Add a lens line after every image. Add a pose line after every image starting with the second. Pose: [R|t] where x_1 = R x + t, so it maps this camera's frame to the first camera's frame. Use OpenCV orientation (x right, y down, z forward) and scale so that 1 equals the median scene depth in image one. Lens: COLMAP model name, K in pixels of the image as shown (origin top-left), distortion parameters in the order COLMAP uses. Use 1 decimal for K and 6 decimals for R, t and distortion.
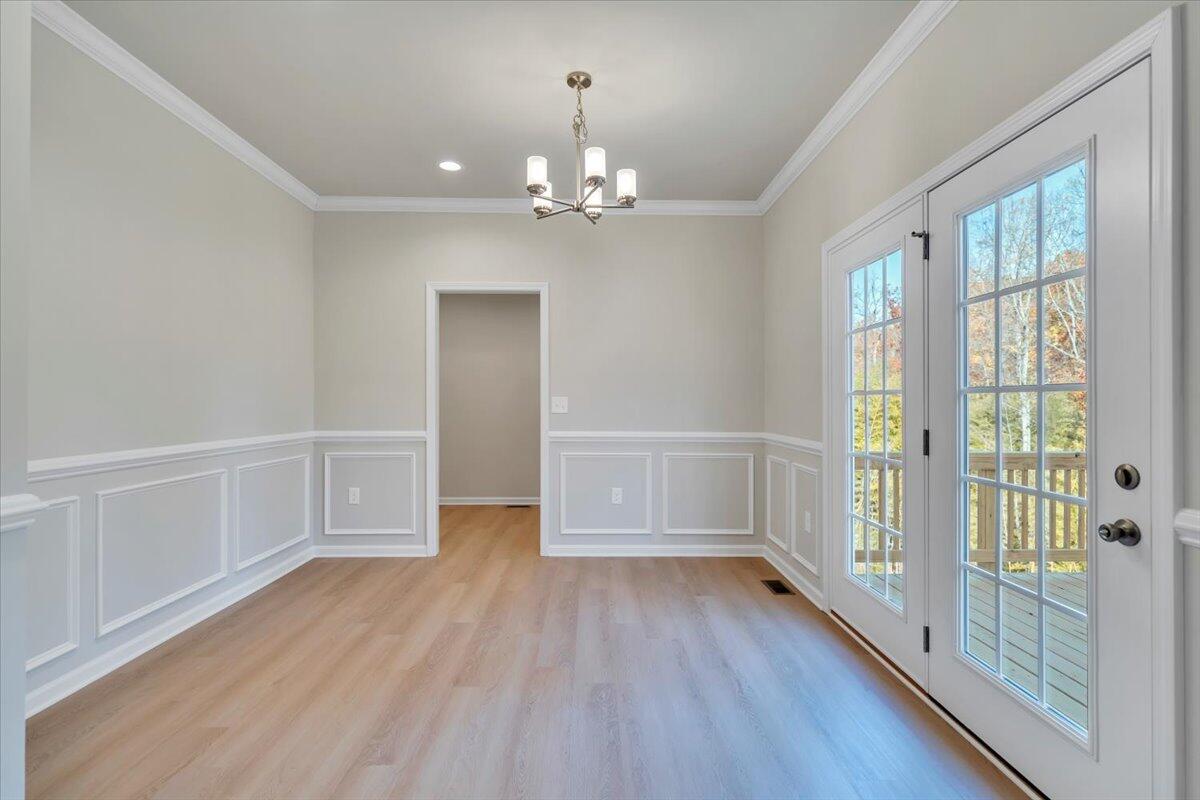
lens RADIAL K [[539.2, 0, 600.0], [0, 539.2, 400.0], [0, 0, 1]] dist [0.000284, 0.000029]
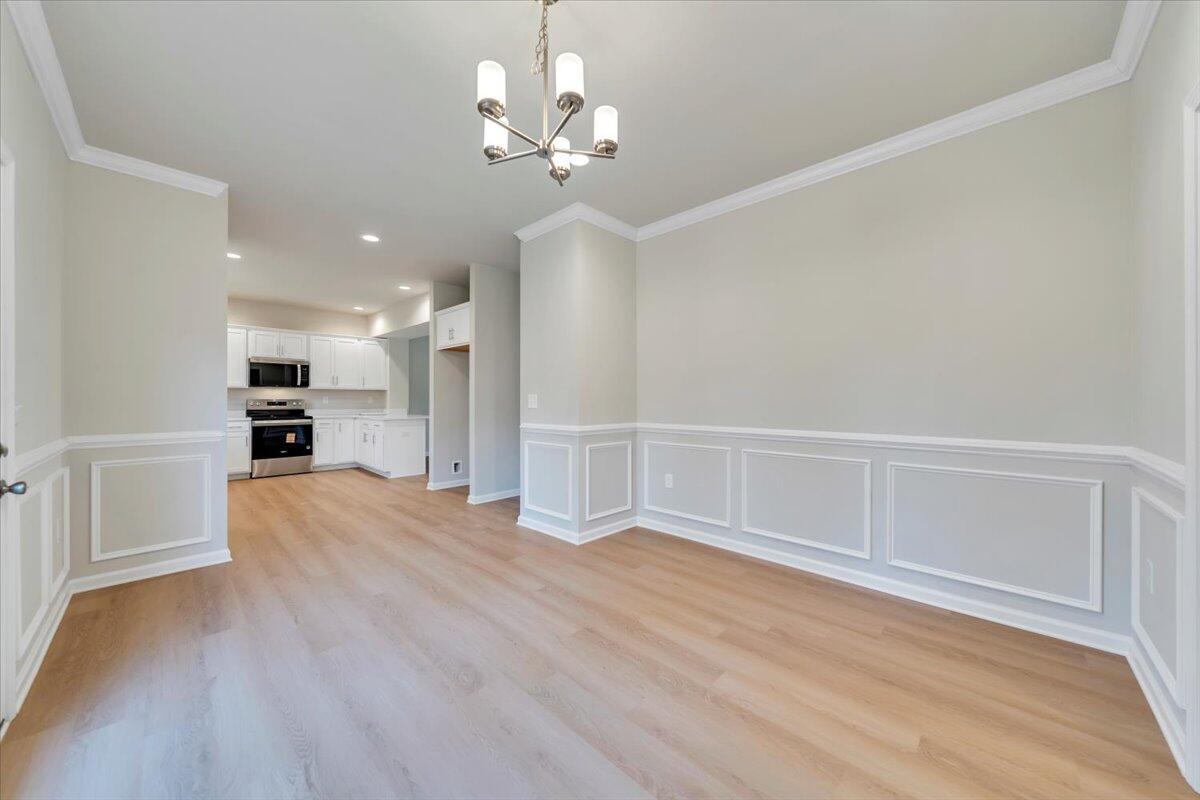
lens RADIAL K [[415.8, 0, 600.0], [0, 415.8, 400.0], [0, 0, 1]] dist [-0.000013, -0.000005]
pose [[-0.696435, 0.003245, -0.717612, 0.295085], [0.003688, 0.999993, 0.000943, 0.007110], [0.717610, -0.001990, -0.696442, 1.284676]]
